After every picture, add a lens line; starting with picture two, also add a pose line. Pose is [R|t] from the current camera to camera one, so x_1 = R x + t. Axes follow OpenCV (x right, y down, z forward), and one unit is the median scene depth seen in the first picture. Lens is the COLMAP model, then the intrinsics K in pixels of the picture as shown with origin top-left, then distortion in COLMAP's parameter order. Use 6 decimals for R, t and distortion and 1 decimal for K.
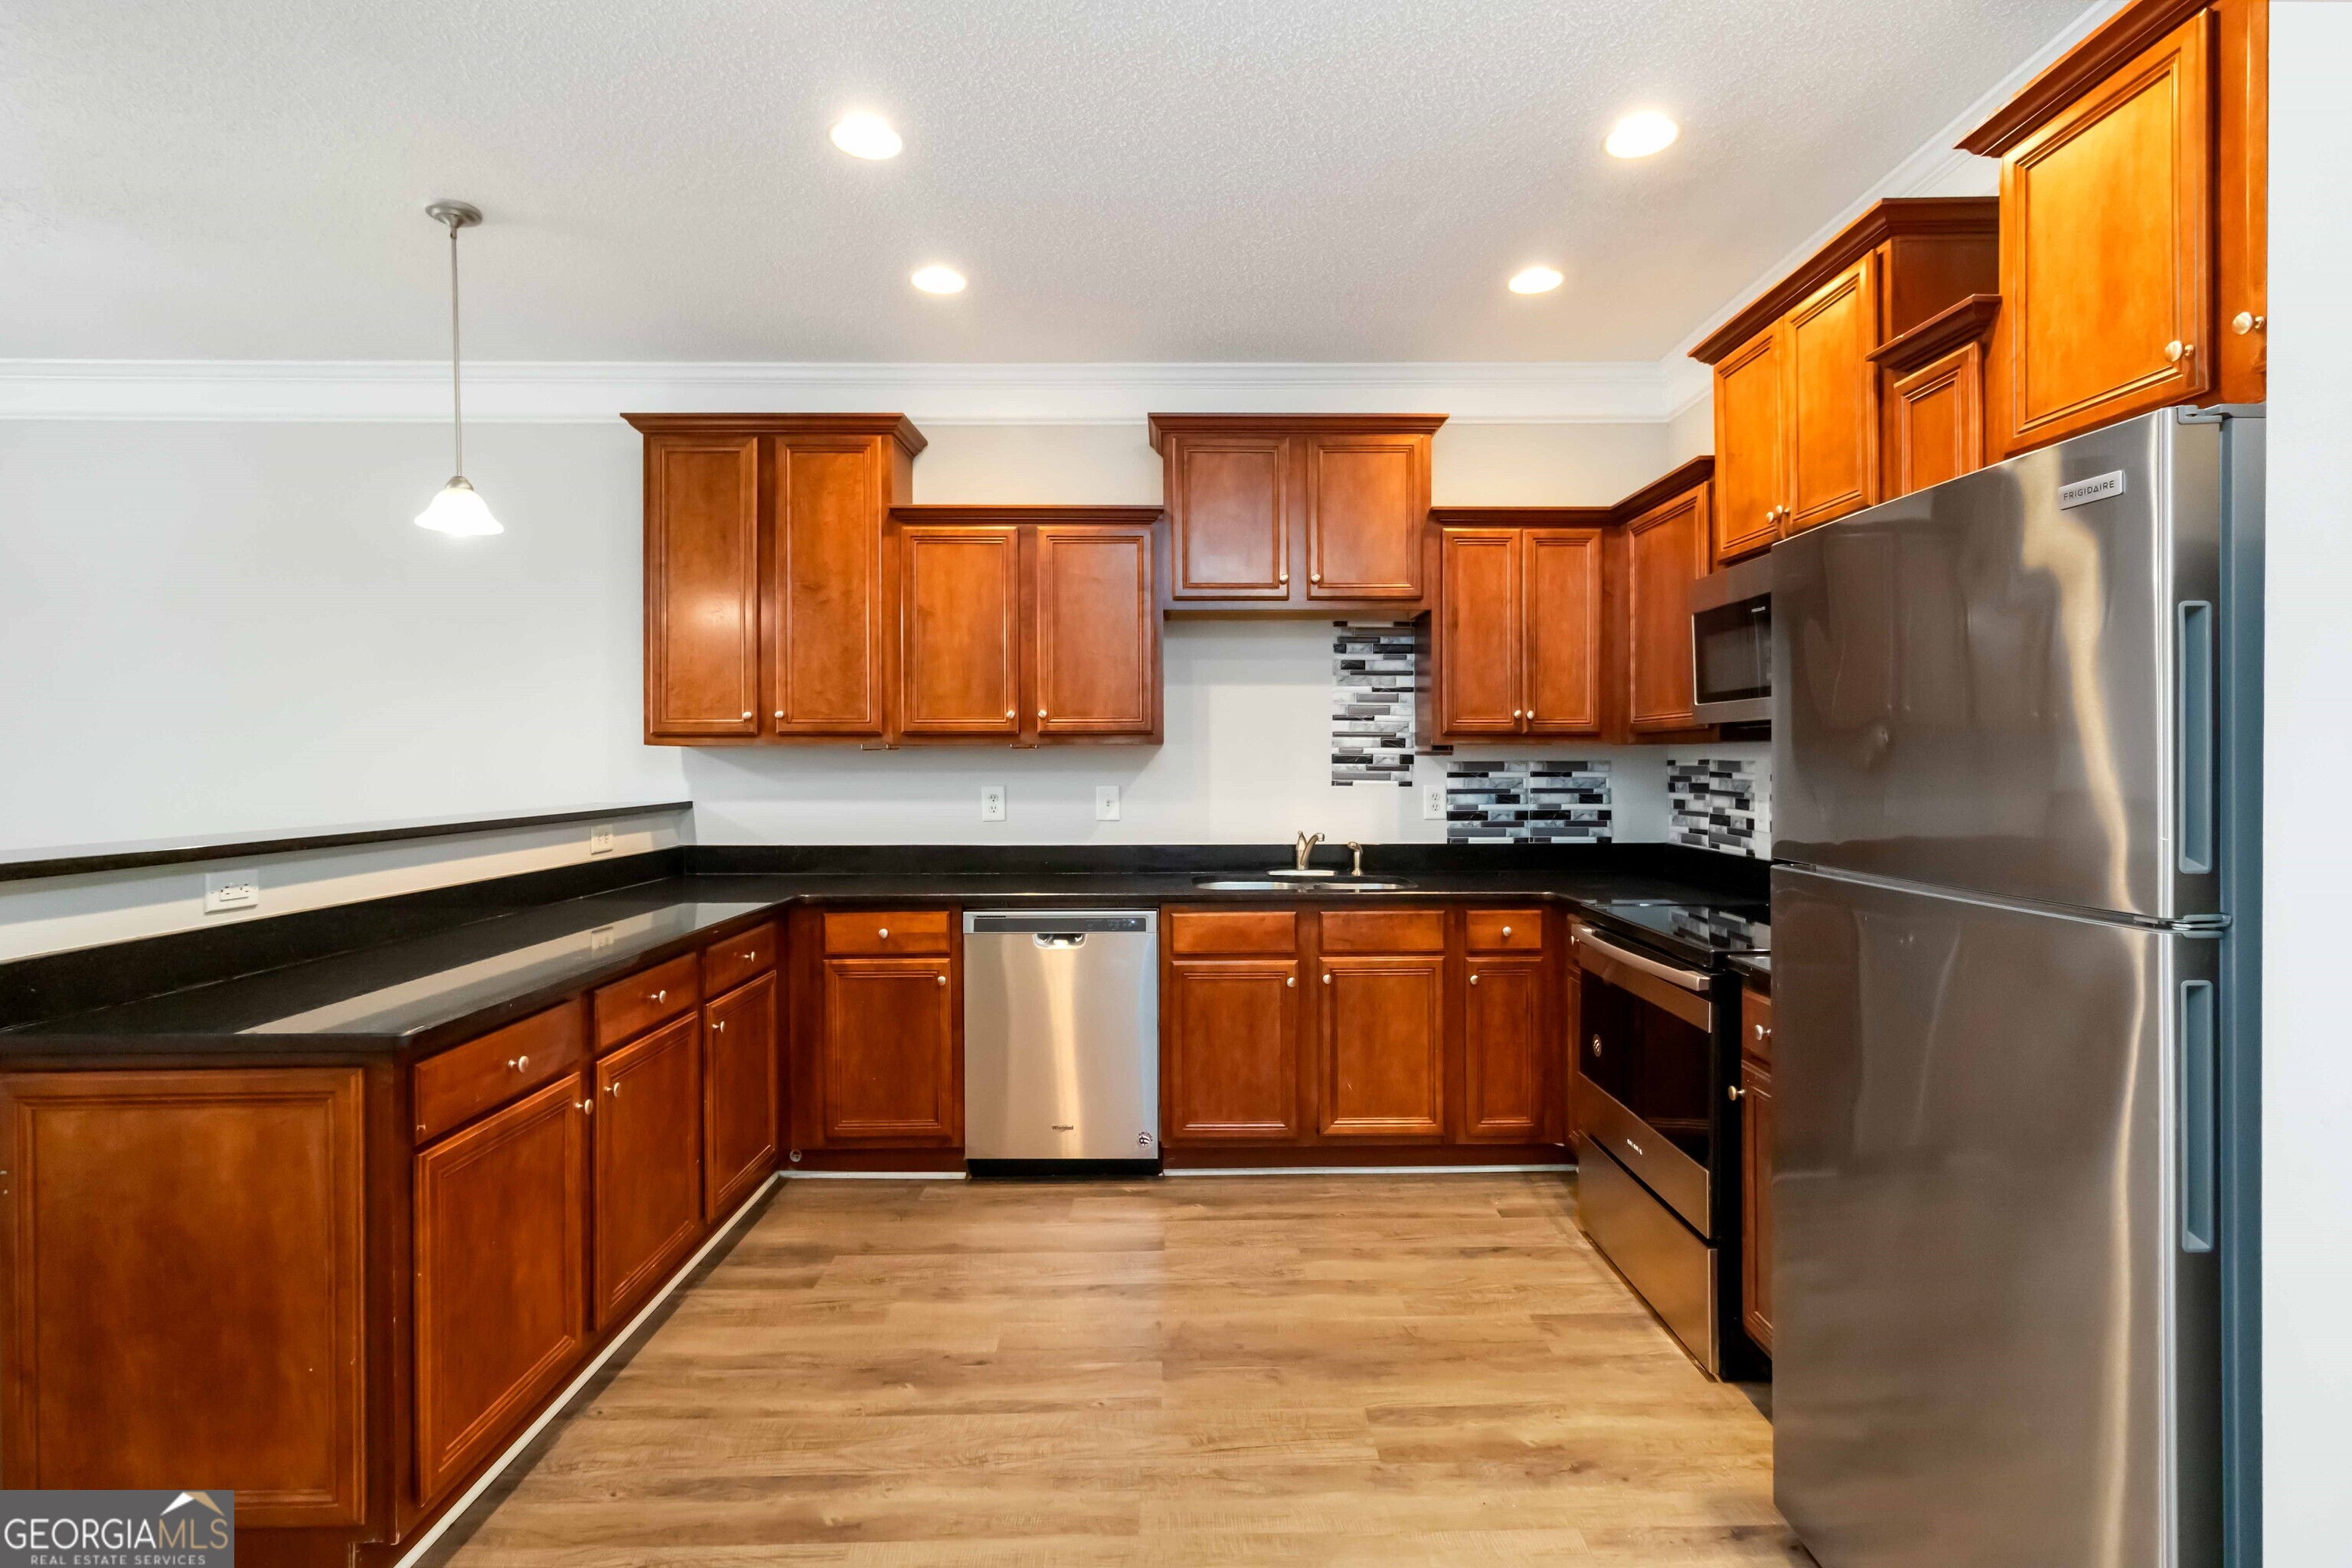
lens RADIAL K [[1098.0, 0, 1183.3], [0, 1098.0, 771.4], [0, 0, 1]] dist [-0.000639, -0.000244]
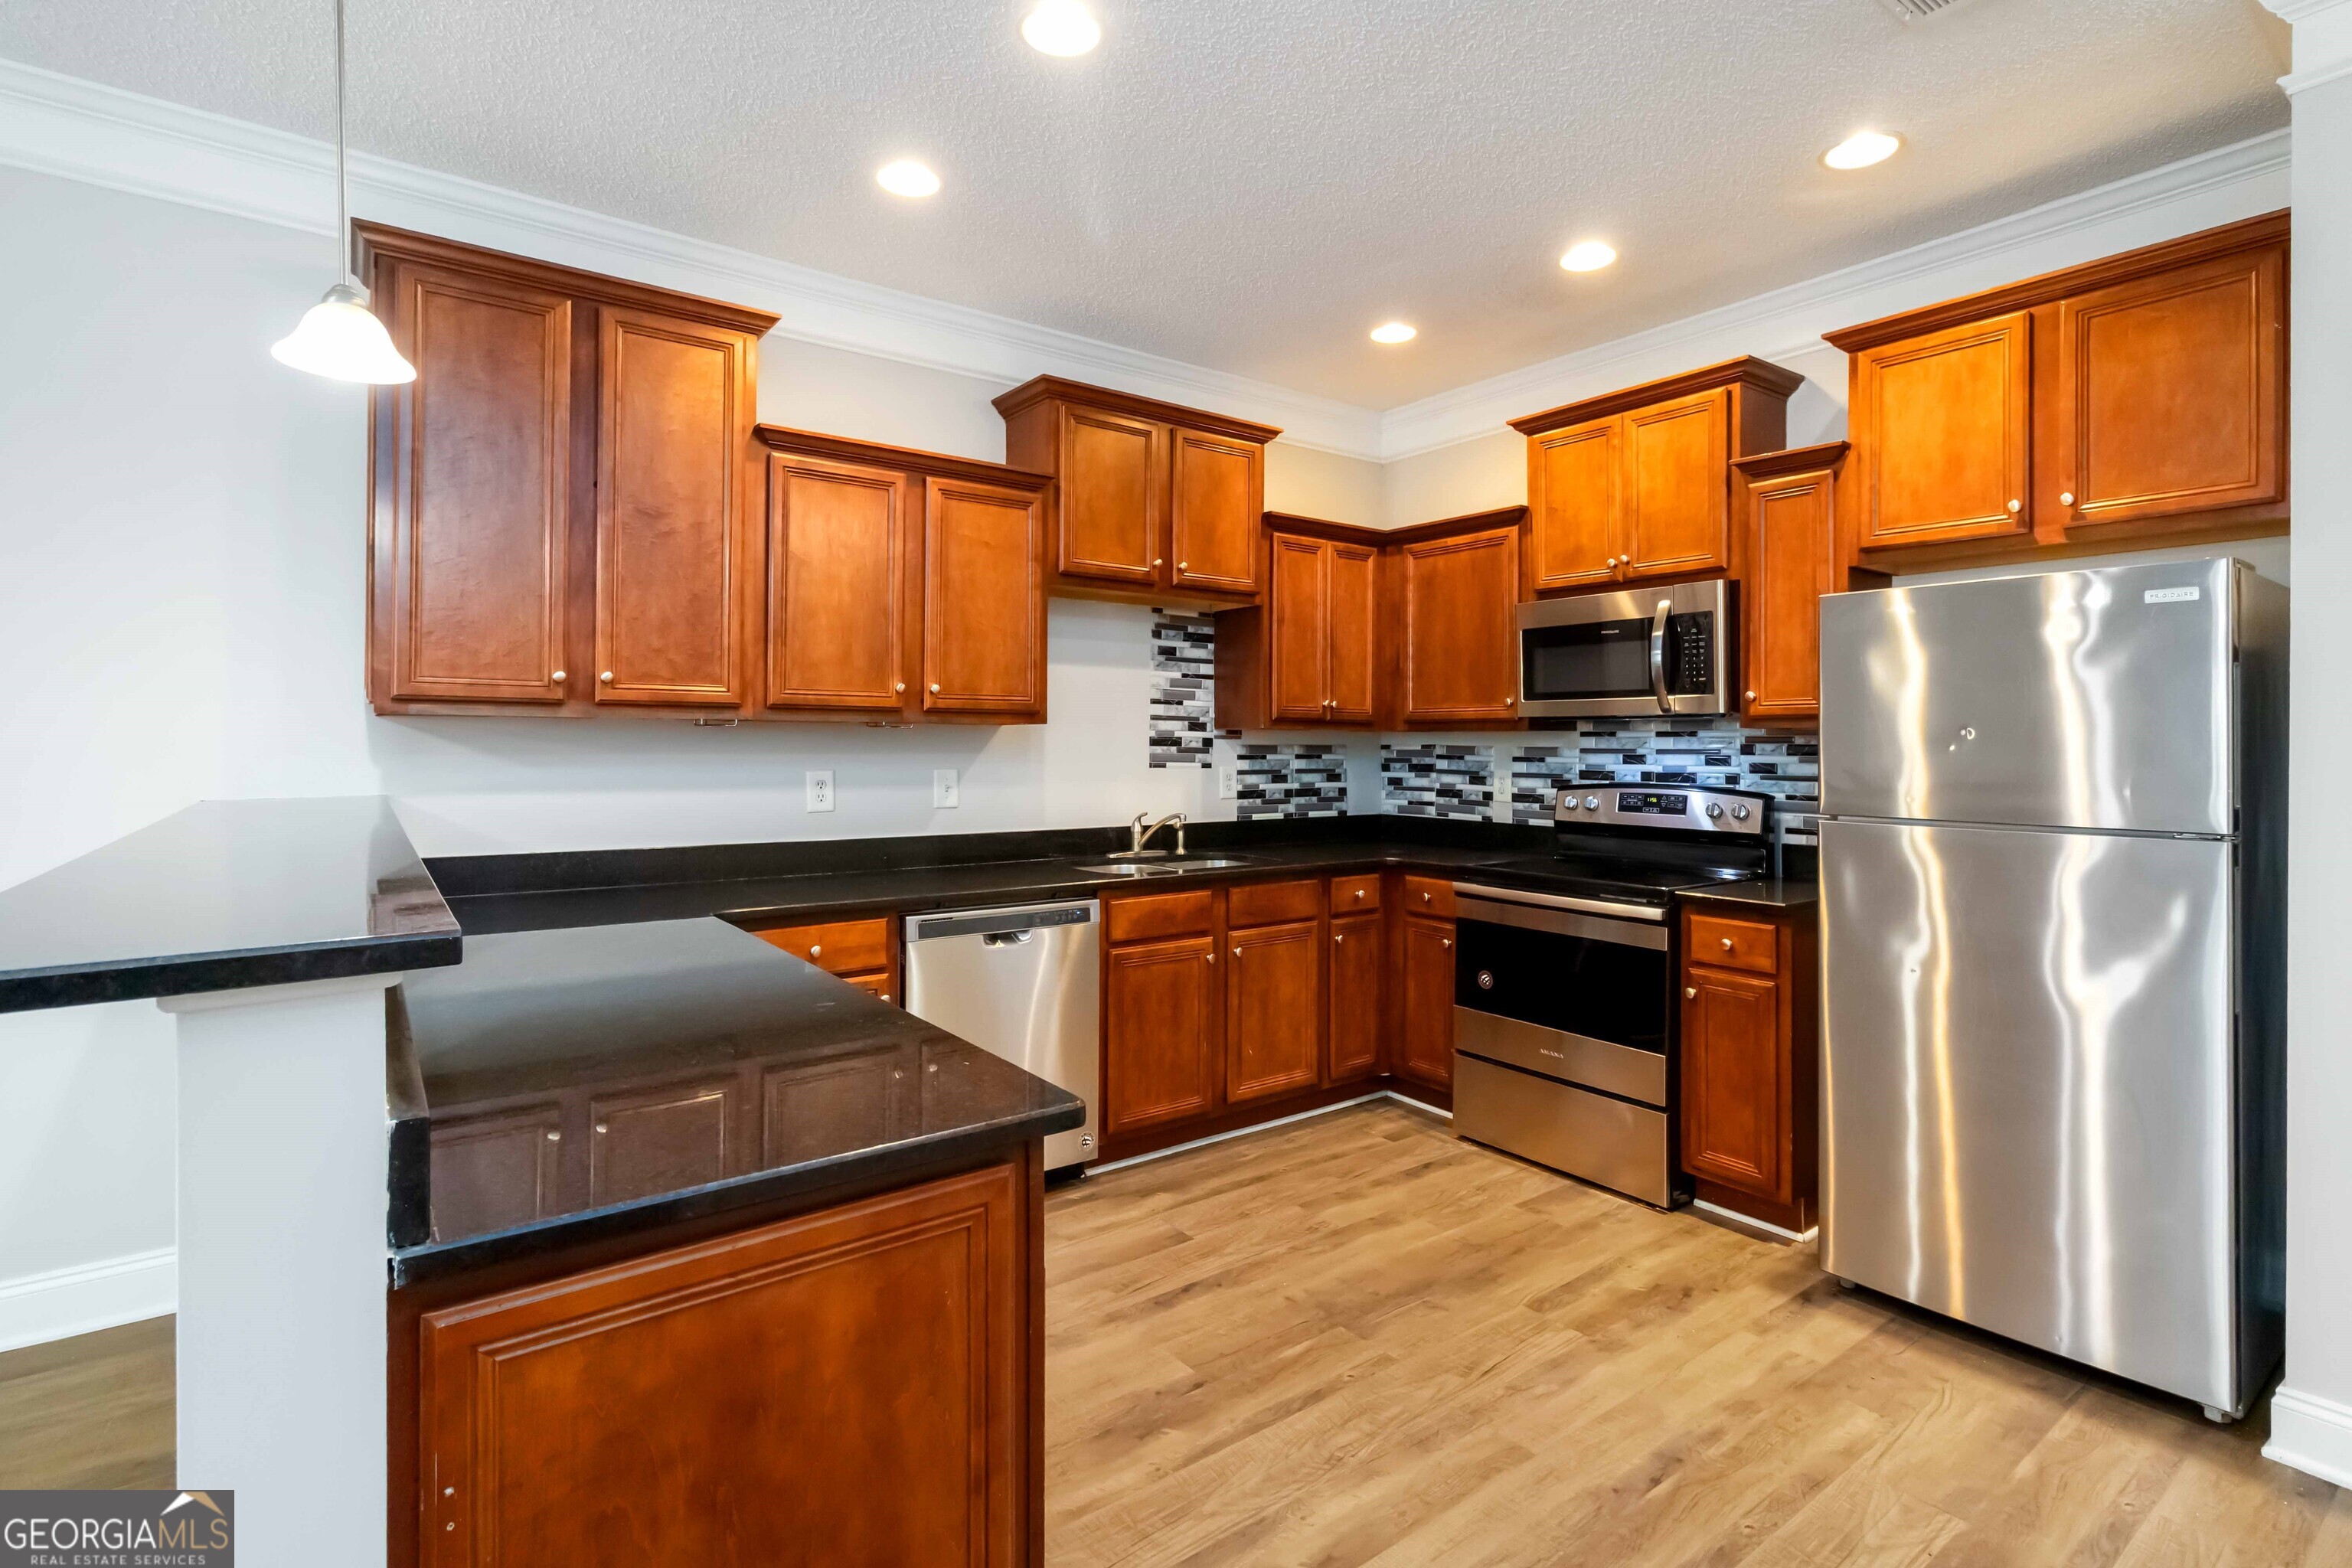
lens RADIAL K [[1118.7, 0, 1175.4], [0, 1118.7, 745.7], [0, 0, 1]] dist [0.000023, -0.000538]
pose [[0.812596, 0.005702, 0.582799, -0.494448], [-0.001573, 0.999970, -0.007590, 0.000422], [-0.582825, 0.005251, 0.812581, 0.152103]]
